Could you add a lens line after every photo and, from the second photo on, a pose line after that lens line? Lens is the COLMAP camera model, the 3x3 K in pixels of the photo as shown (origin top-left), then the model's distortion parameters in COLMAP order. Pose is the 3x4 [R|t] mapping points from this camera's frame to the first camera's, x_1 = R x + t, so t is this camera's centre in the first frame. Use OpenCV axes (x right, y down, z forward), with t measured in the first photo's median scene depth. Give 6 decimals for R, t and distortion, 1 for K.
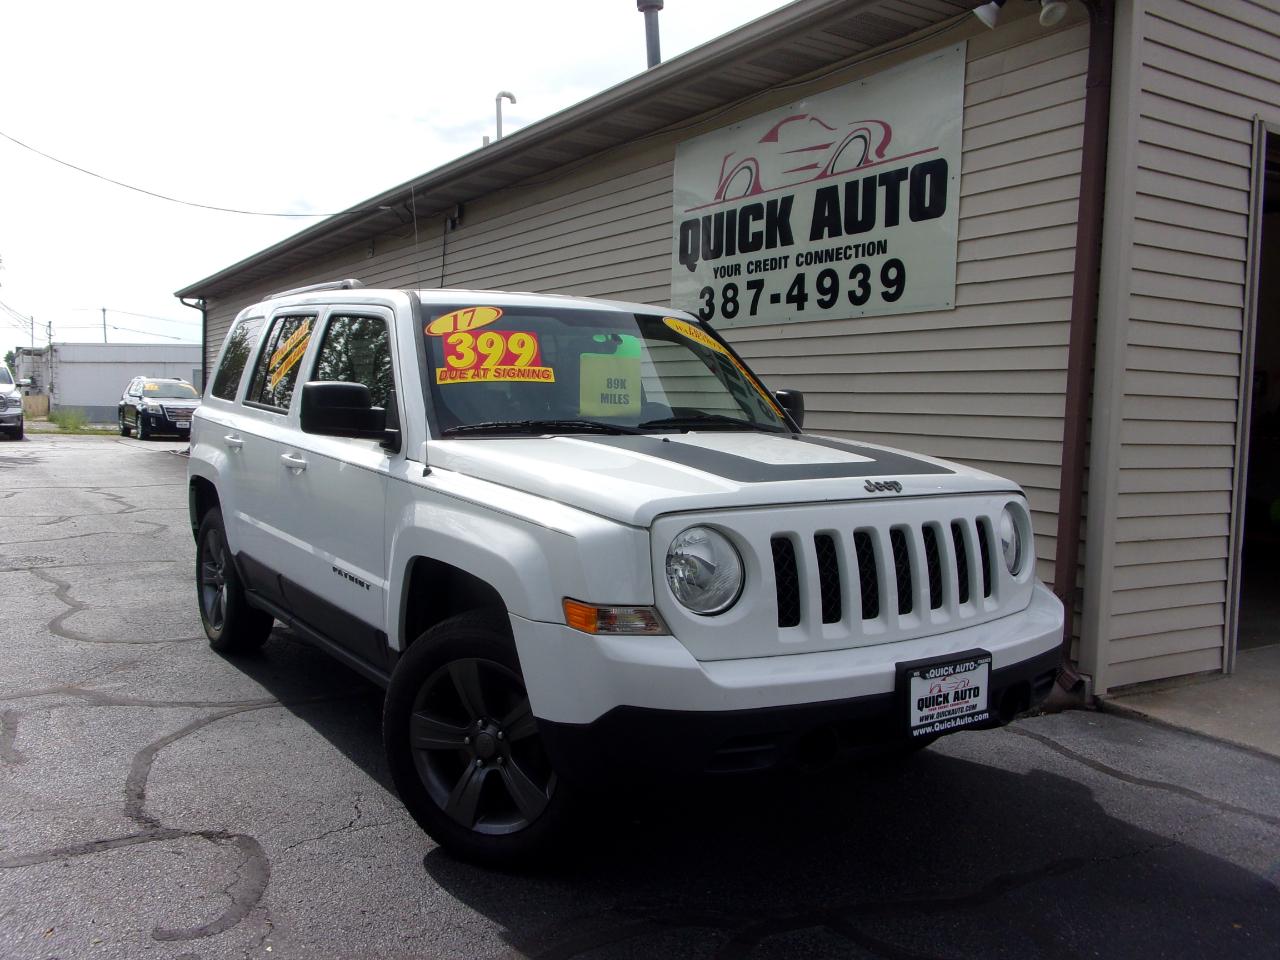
lens RADIAL K [[1090.2, 0, 654.9], [0, 1090.2, 492.8], [0, 0, 1]] dist [0.030478, -0.036344]
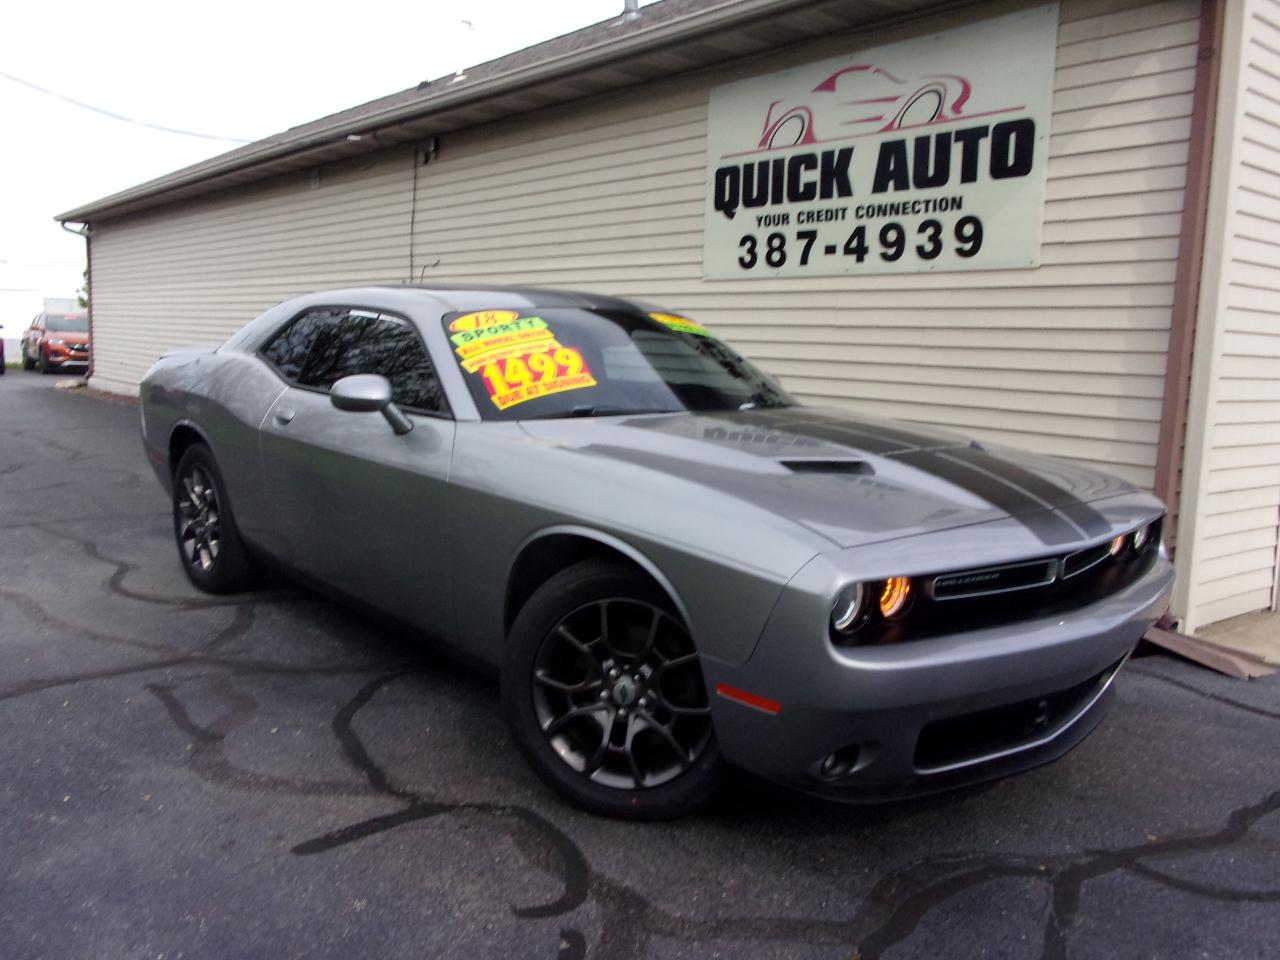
lens RADIAL K [[1090.2, 0, 658.6], [0, 1090.2, 490.3], [0, 0, 1]] dist [0.030478, -0.036344]
pose [[0.991840, -0.009093, 0.127168, -0.188830], [0.001722, 0.998318, 0.057958, -0.015826], [-0.127481, -0.057266, 0.990186, 0.008066]]
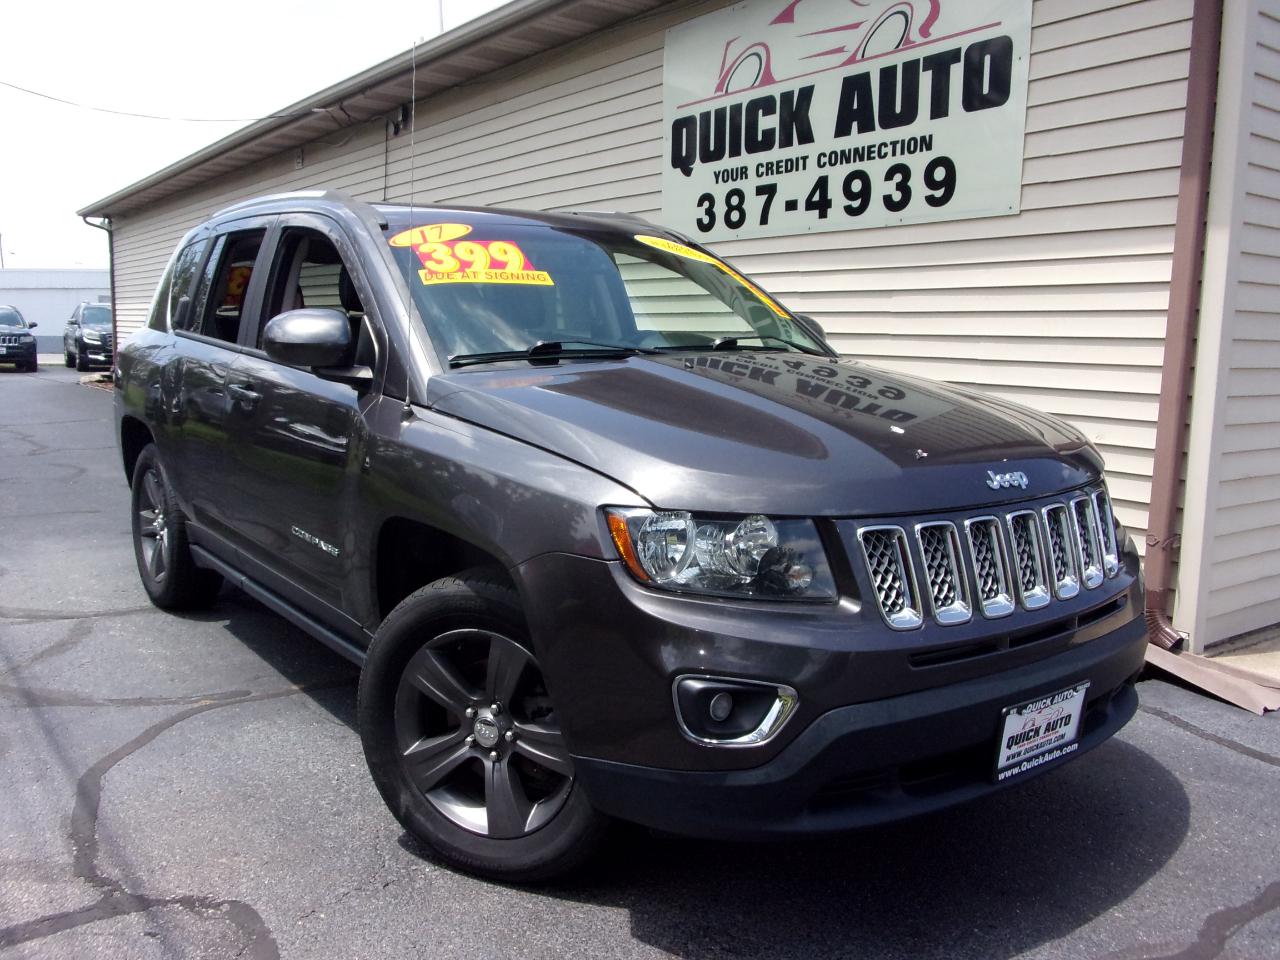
lens RADIAL K [[1090.2, 0, 648.6], [0, 1090.2, 484.7], [0, 0, 1]] dist [0.030478, -0.036344]
pose [[0.997909, -0.017632, 0.062181, -0.067351], [0.013788, 0.997999, 0.061709, -0.009757], [-0.063144, -0.060723, 0.996155, 0.122878]]
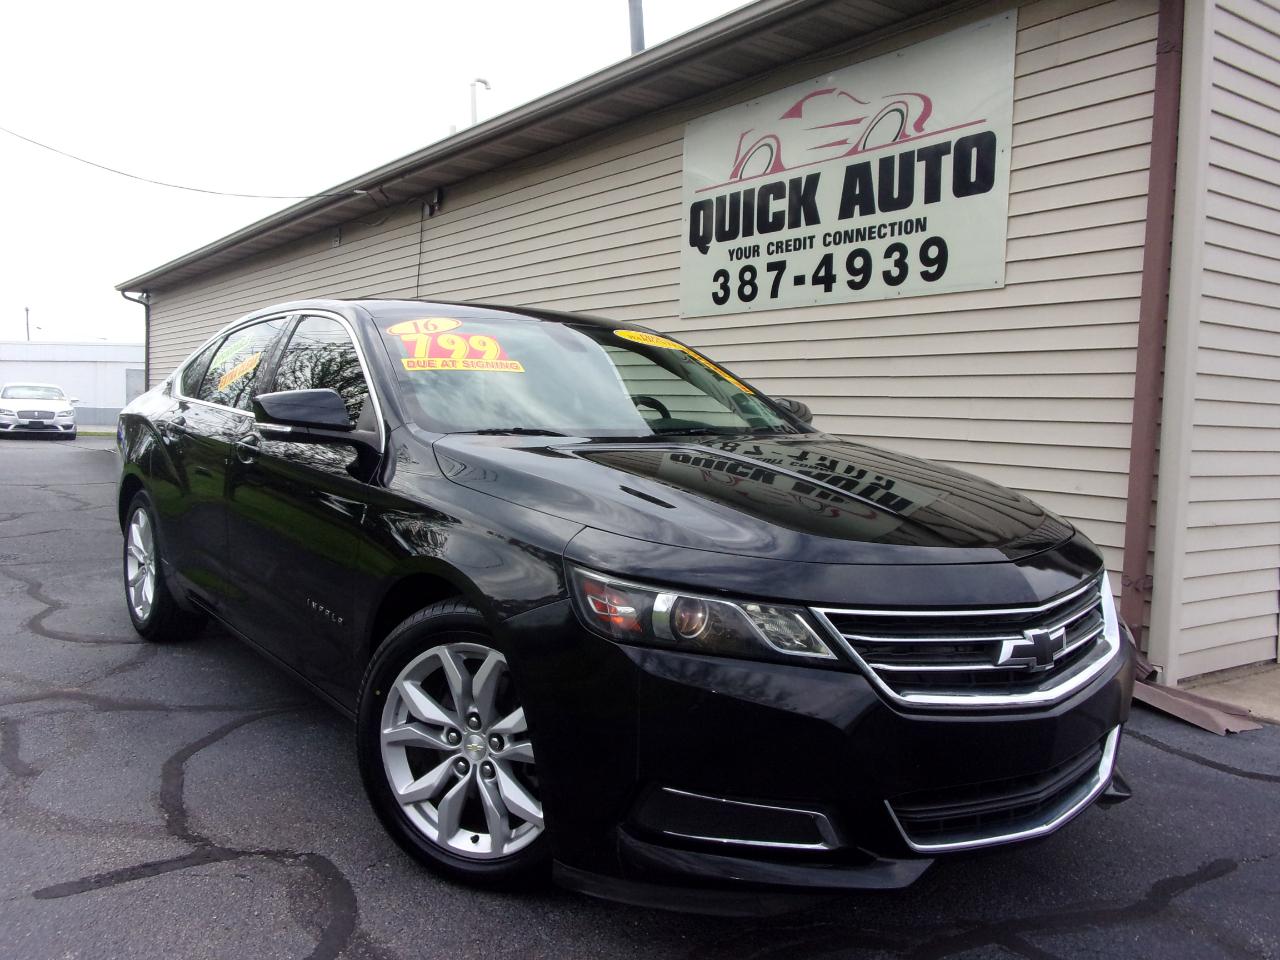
lens RADIAL K [[1090.2, 0, 652.4], [0, 1090.2, 486.4], [0, 0, 1]] dist [0.030478, -0.036344]
pose [[0.998488, -0.001456, 0.054950, -0.076570], [0.001996, 0.999950, -0.009769, 0.013433], [-0.054933, 0.009864, 0.998441, 0.051782]]
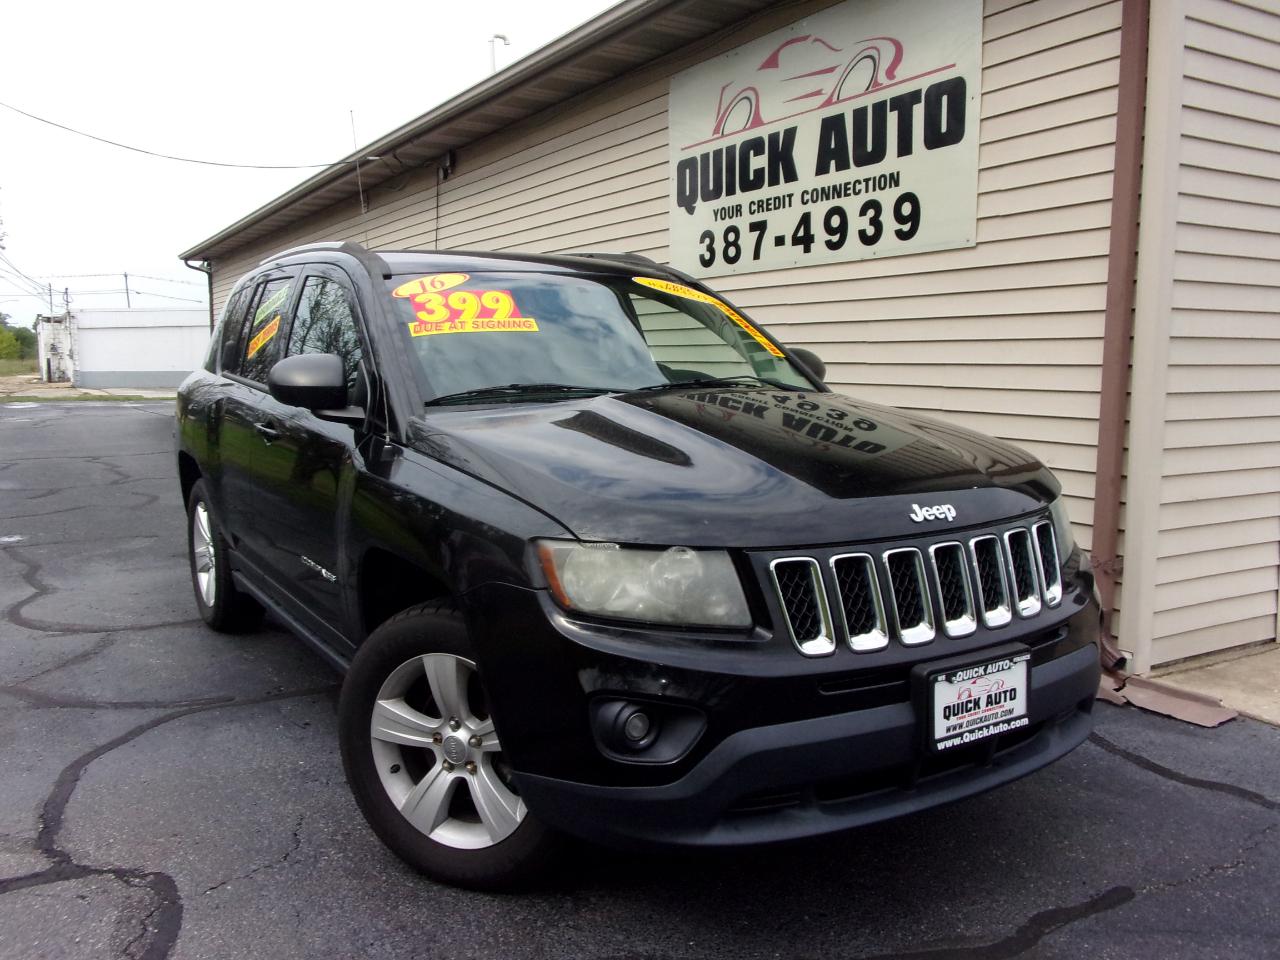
lens RADIAL K [[1090.2, 0, 647.7], [0, 1090.2, 482.4], [0, 0, 1]] dist [0.030478, -0.036344]
pose [[0.999324, -0.022568, -0.029030, 0.022925], [0.023574, 0.999116, 0.034796, -0.010098], [0.028219, -0.035457, 0.998973, 0.075957]]
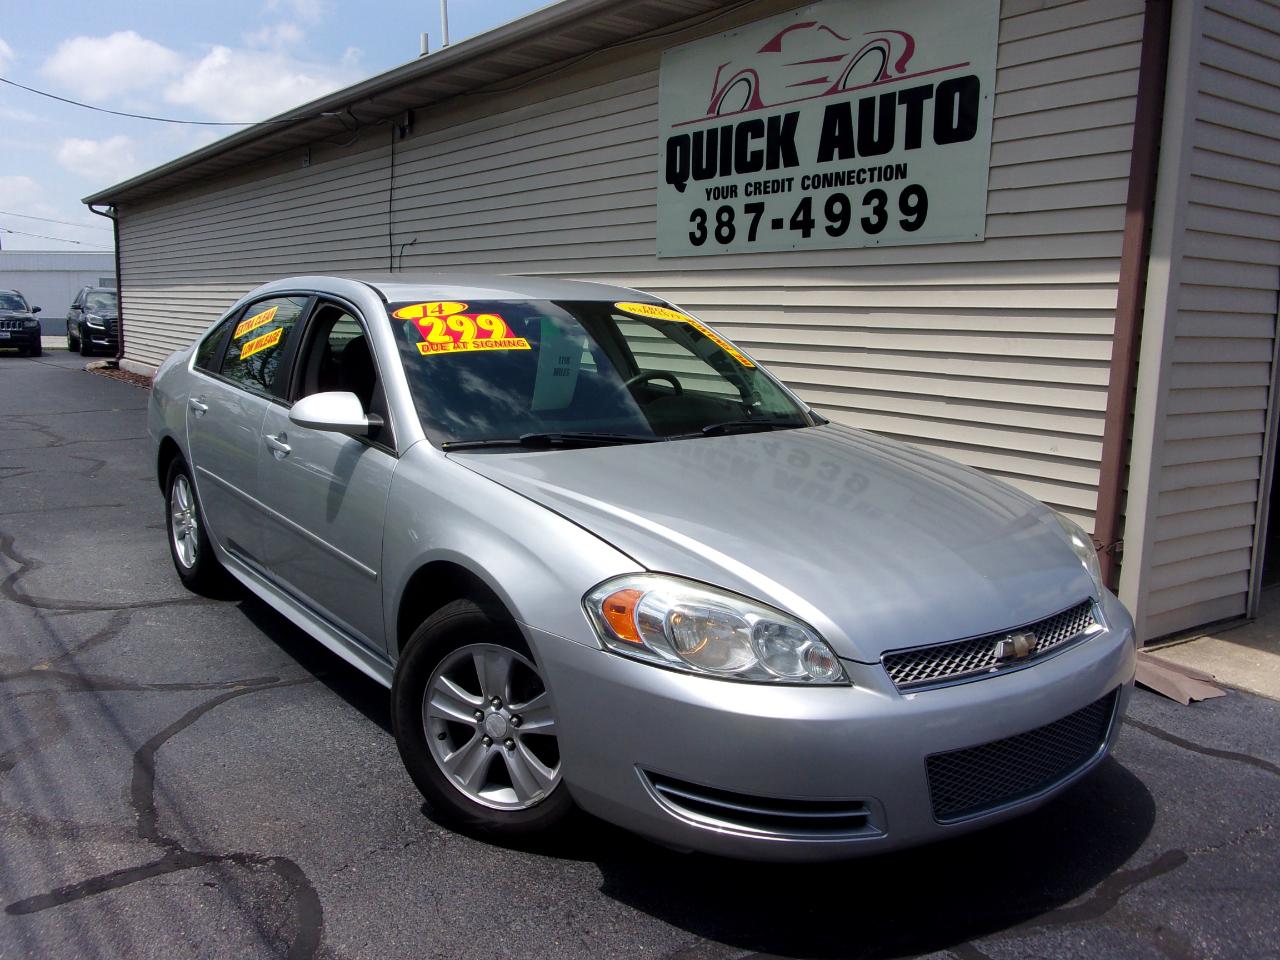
lens RADIAL K [[1090.2, 0, 653.8], [0, 1090.2, 492.9], [0, 0, 1]] dist [0.030478, -0.036344]
pose [[0.997718, -0.013001, 0.066262, -0.064573], [0.007401, 0.996432, 0.084073, -0.029269], [-0.067119, -0.083391, 0.994254, 0.058444]]
